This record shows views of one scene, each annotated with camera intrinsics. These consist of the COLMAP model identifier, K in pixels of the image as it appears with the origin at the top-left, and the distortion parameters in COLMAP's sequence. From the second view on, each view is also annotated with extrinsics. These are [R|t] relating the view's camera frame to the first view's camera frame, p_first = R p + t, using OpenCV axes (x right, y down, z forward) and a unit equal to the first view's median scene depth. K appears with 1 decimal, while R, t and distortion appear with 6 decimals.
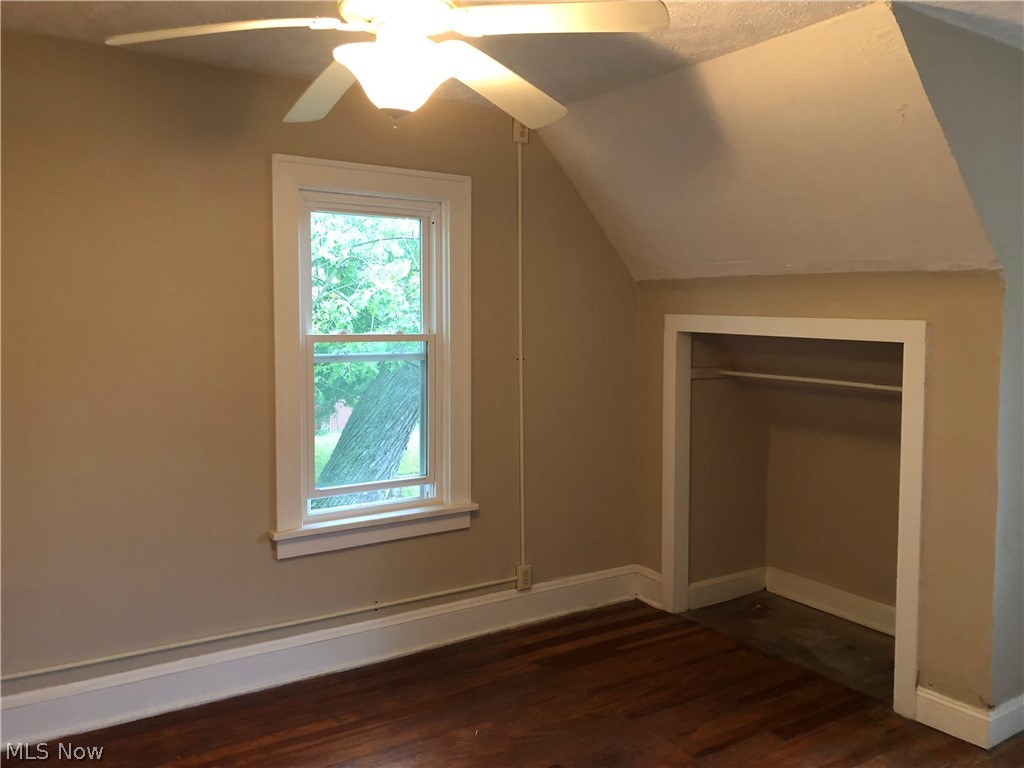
lens RADIAL K [[847.2, 0, 510.8], [0, 847.2, 379.0], [0, 0, 1]] dist [0.016807, -0.006940]
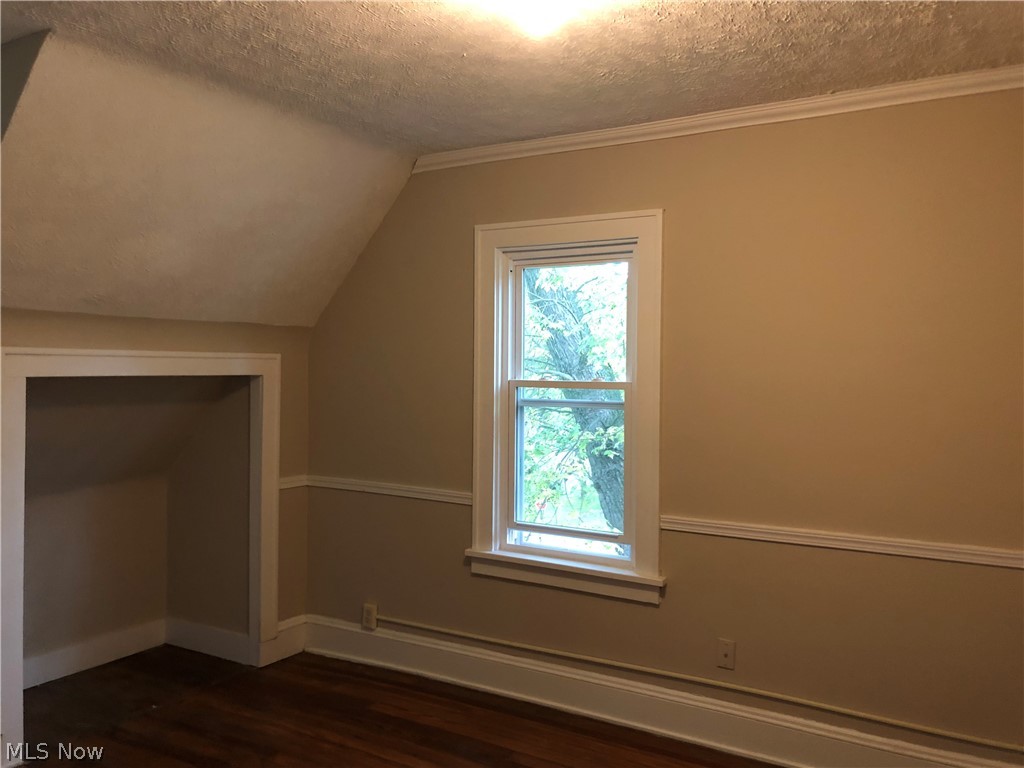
lens RADIAL K [[847.2, 0, 510.8], [0, 847.2, 385.2], [0, 0, 1]] dist [0.016807, -0.006940]
pose [[0.462035, 0.024107, -0.886534, 0.666006], [-0.081728, 0.996534, -0.015496, -0.025758], [0.883088, 0.079614, 0.462404, 0.449098]]
